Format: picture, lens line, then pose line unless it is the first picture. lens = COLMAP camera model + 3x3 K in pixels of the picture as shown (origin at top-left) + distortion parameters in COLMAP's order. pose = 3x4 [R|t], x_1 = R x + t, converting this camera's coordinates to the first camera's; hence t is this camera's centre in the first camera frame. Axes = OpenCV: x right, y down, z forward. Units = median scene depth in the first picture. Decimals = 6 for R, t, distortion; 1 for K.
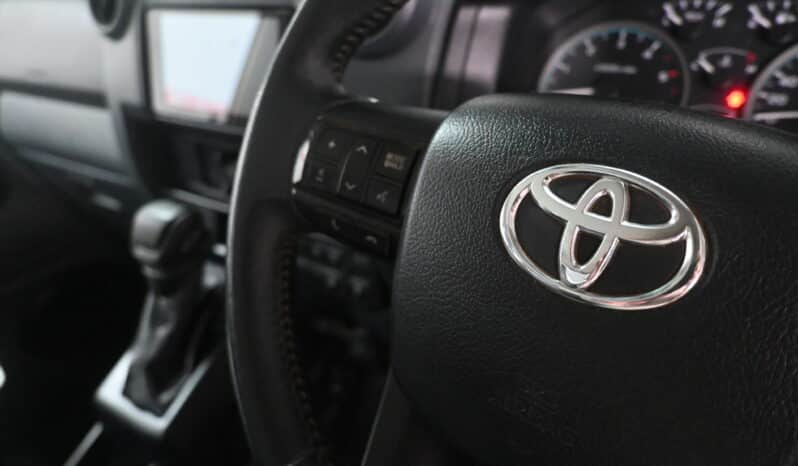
lens RADIAL K [[510.0, 0, 399.0], [0, 510.0, 233.0], [0, 0, 1]] dist [-0.000520, -0.003031]
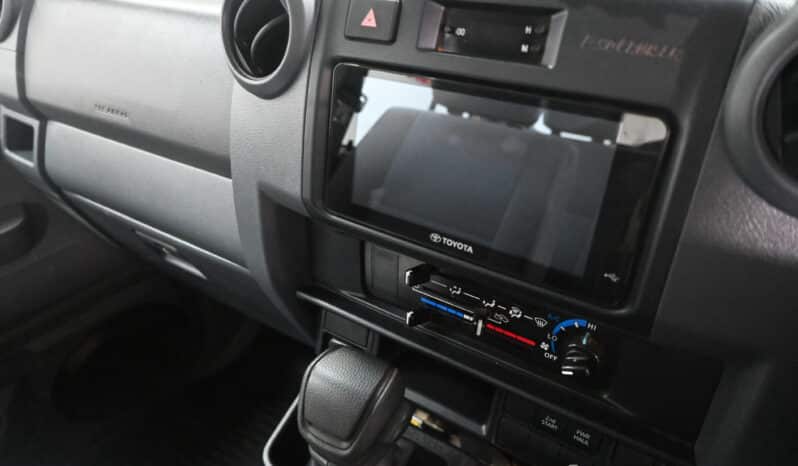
lens RADIAL K [[510.0, 0, 399.0], [0, 510.0, 233.0], [0, 0, 1]] dist [-0.000520, -0.003031]
pose [[0.998307, 0.055790, 0.016422, -0.632532], [-0.056258, 0.997977, 0.029598, -0.372940], [-0.014737, -0.030472, 0.999427, 0.530779]]
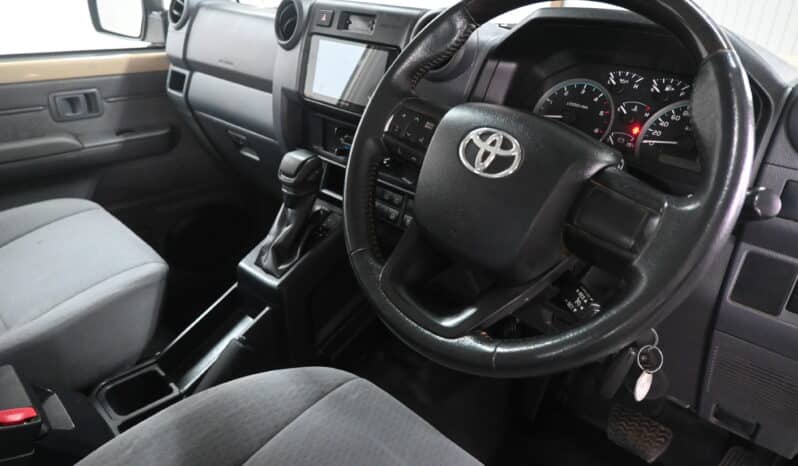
lens RADIAL K [[510.0, 0, 399.0], [0, 510.0, 233.0], [0, 0, 1]] dist [-0.000520, -0.003031]
pose [[0.974980, 0.171793, -0.141069, 0.174676], [-0.176954, 0.983907, -0.024799, 0.272829], [0.134539, 0.049141, 0.989689, -0.829522]]
